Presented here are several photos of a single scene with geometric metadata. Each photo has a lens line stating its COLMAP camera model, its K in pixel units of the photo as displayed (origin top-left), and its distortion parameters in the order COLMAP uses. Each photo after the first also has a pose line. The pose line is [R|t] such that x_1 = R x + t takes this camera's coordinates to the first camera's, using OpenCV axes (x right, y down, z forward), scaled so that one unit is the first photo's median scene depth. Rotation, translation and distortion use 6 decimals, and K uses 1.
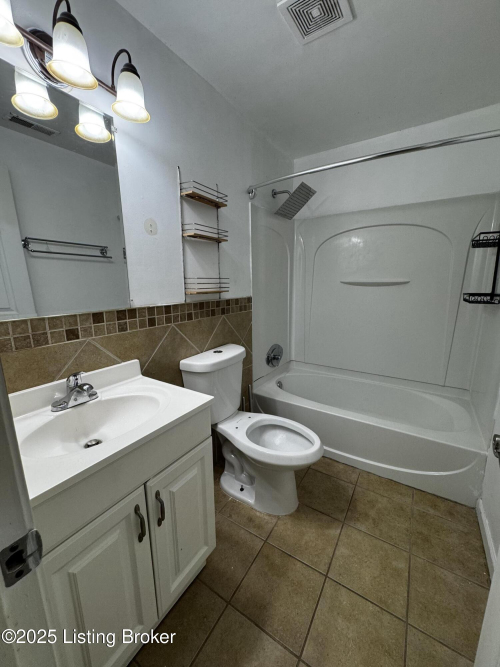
lens RADIAL K [[266.3, 0, 253.4], [0, 266.3, 333.0], [0, 0, 1]] dist [-0.005299, 0.001117]
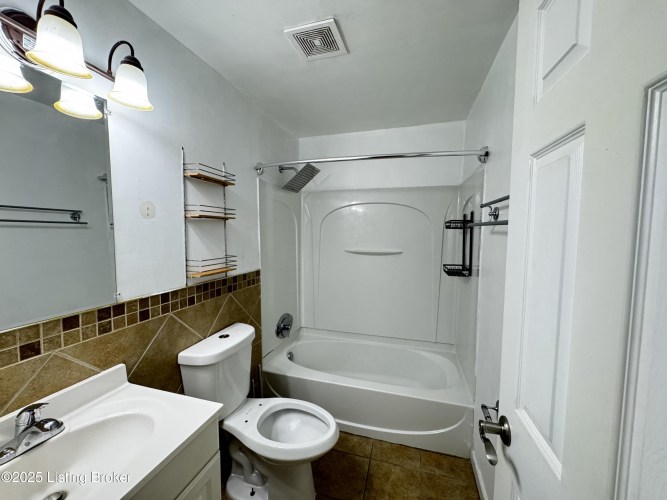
lens RADIAL K [[266.3, 0, 336.1], [0, 266.3, 249.8], [0, 0, 1]] dist [-0.005299, 0.001117]
pose [[0.959042, -0.008310, 0.283142, -0.021264], [0.044037, 0.991791, -0.120049, -0.109375], [-0.279820, 0.127601, 0.951535, -0.027996]]
